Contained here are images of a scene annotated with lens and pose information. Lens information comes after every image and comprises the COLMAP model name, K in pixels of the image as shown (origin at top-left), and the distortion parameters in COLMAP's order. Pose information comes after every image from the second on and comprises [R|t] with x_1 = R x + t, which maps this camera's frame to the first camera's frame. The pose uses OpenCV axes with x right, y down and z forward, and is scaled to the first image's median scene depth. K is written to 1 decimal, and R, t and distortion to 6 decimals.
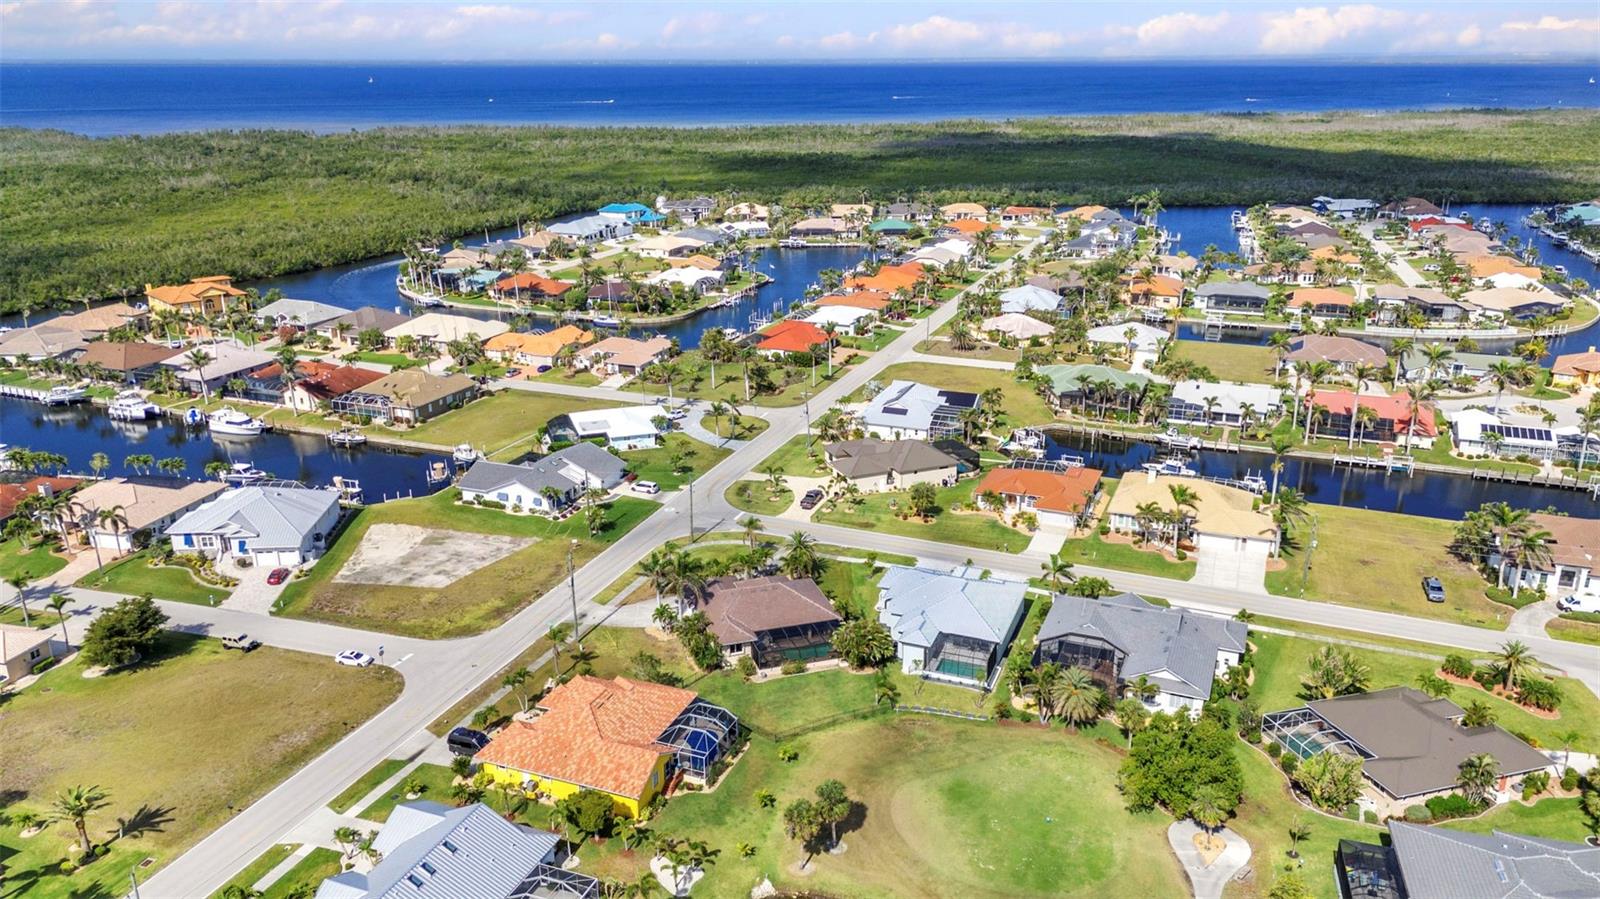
lens RADIAL K [[1169.6, 0, 800.3], [0, 1169.6, 449.7], [0, 0, 1]] dist [0.087048, -0.093788]
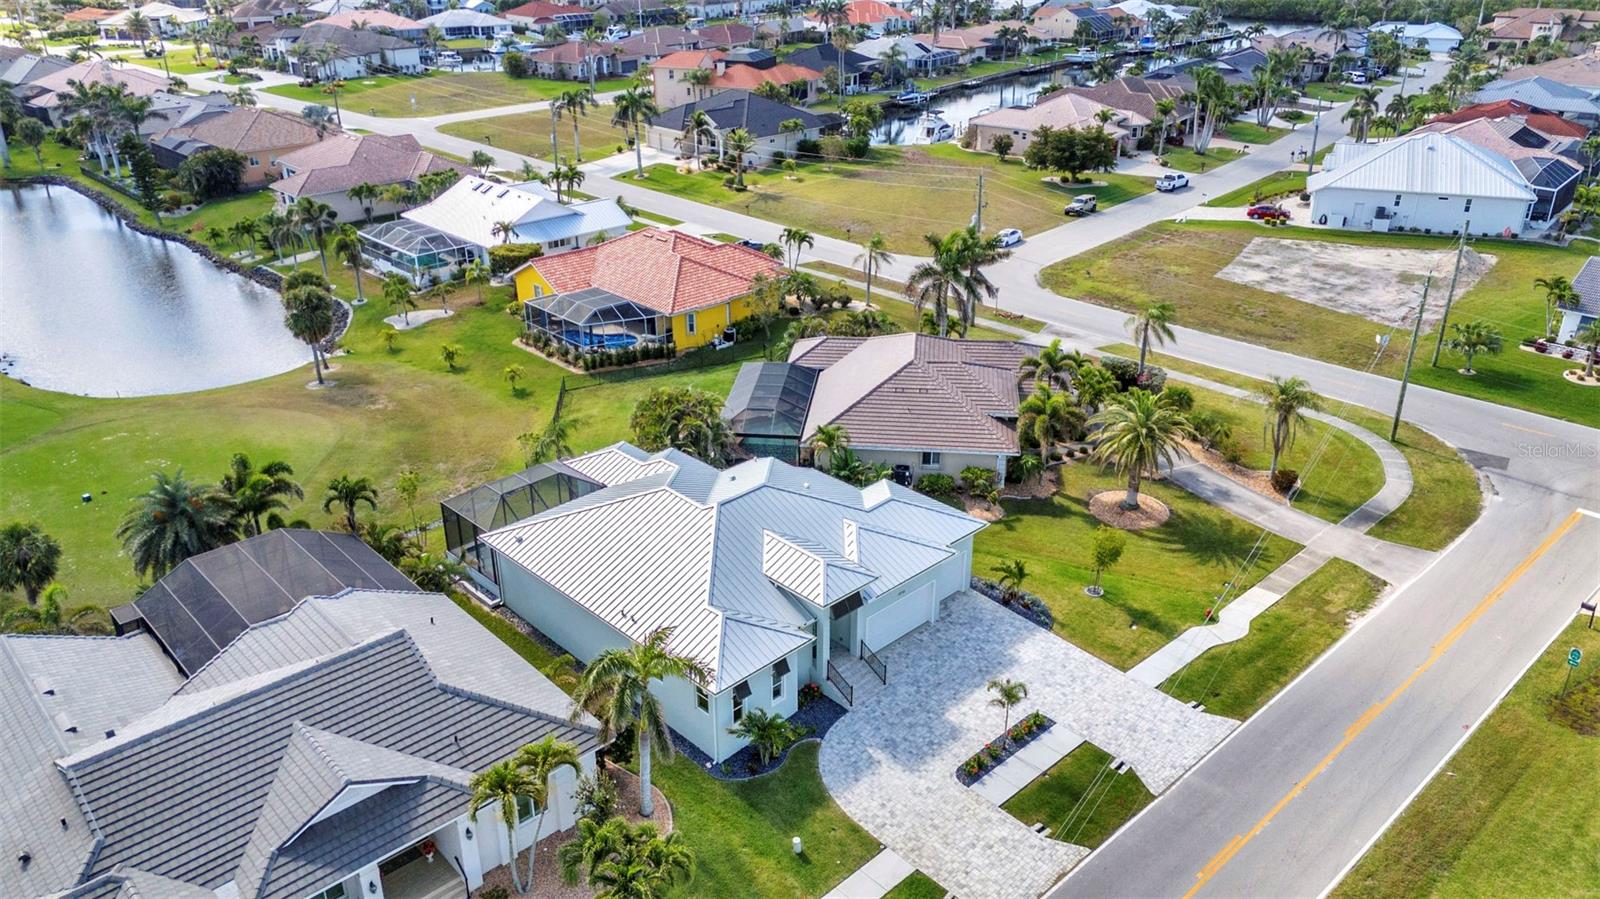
lens RADIAL K [[1169.6, 0, 800.3], [0, 1169.6, 449.7], [0, 0, 1]] dist [0.087048, -0.093788]
pose [[-0.416560, 0.391348, -0.820563, 0.299874], [-0.281220, 0.802863, 0.525668, -0.071056], [0.864519, 0.449731, -0.224386, 0.785118]]
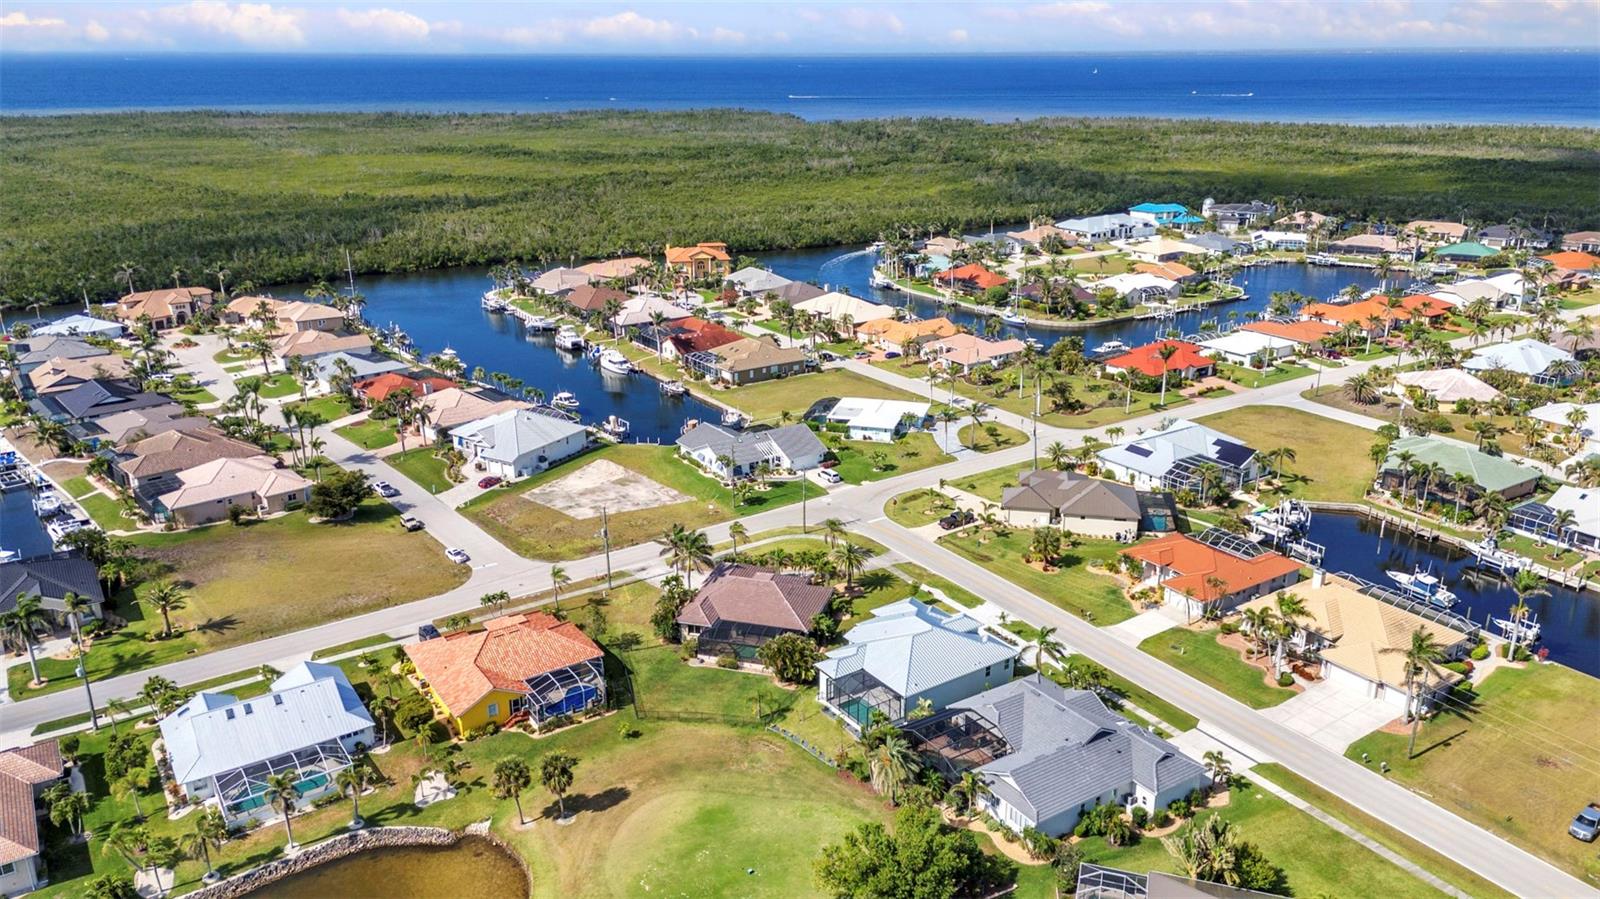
lens RADIAL K [[1169.6, 0, 800.3], [0, 1169.6, 449.7], [0, 0, 1]] dist [0.087048, -0.093788]
pose [[0.827946, 0.182265, -0.530363, 0.372597], [-0.178405, 0.982185, 0.059033, -0.044556], [0.531674, 0.045744, 0.845713, 0.111819]]
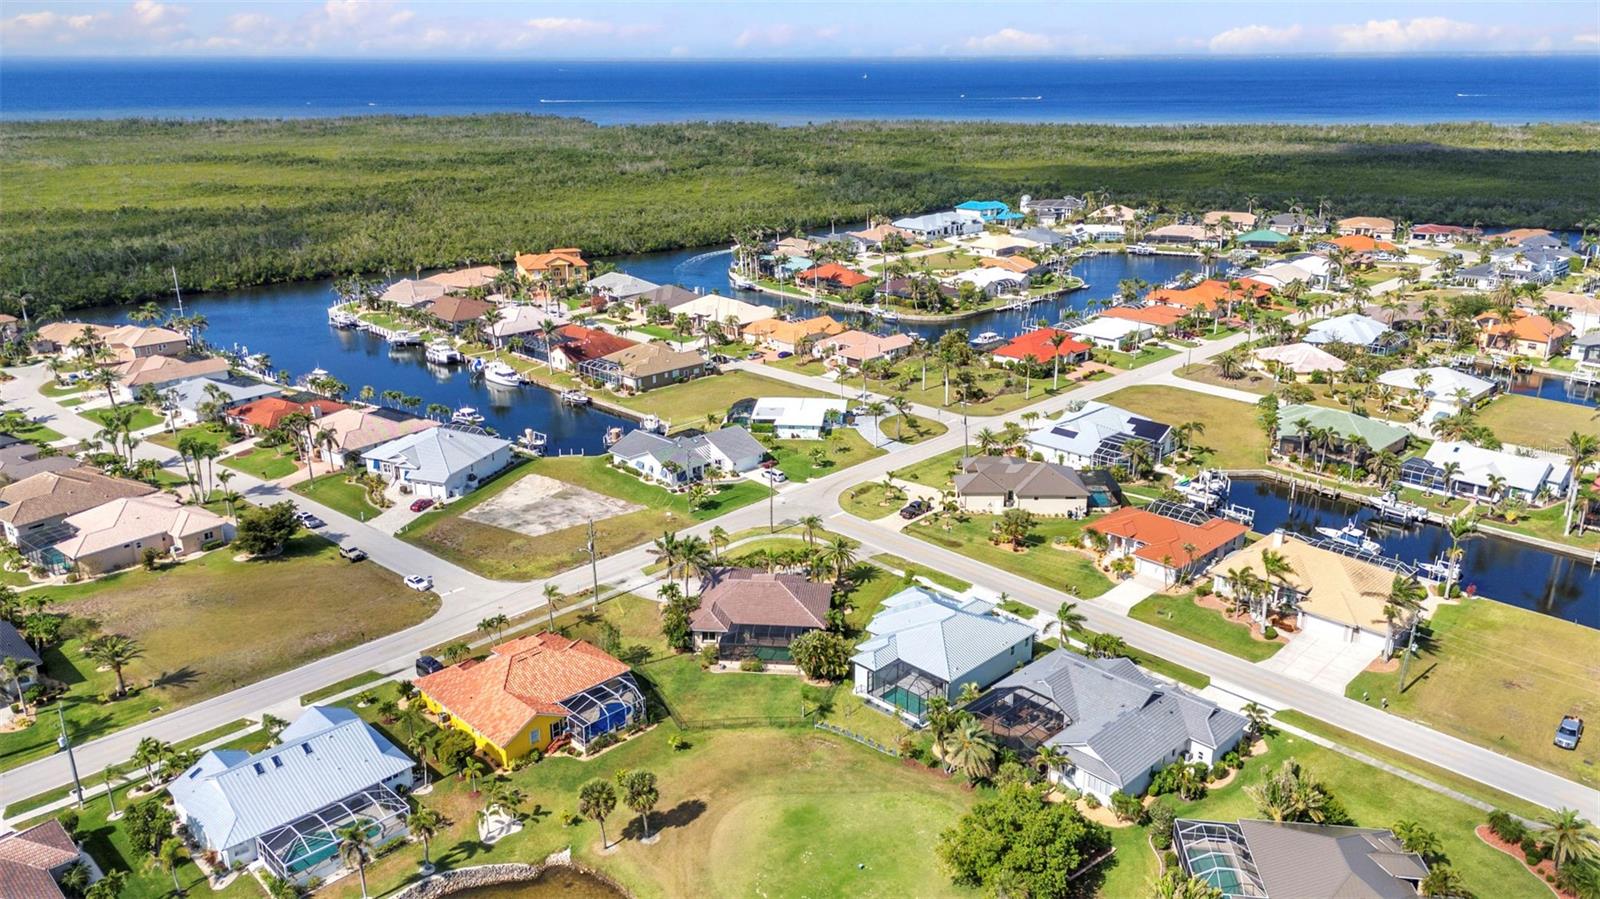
lens RADIAL K [[1169.6, 0, 800.3], [0, 1169.6, 449.7], [0, 0, 1]] dist [0.087048, -0.093788]
pose [[0.919185, 0.127314, -0.372679, 0.259227], [-0.126056, 0.991632, 0.027852, -0.020826], [0.373107, 0.021377, 0.927542, 0.052672]]
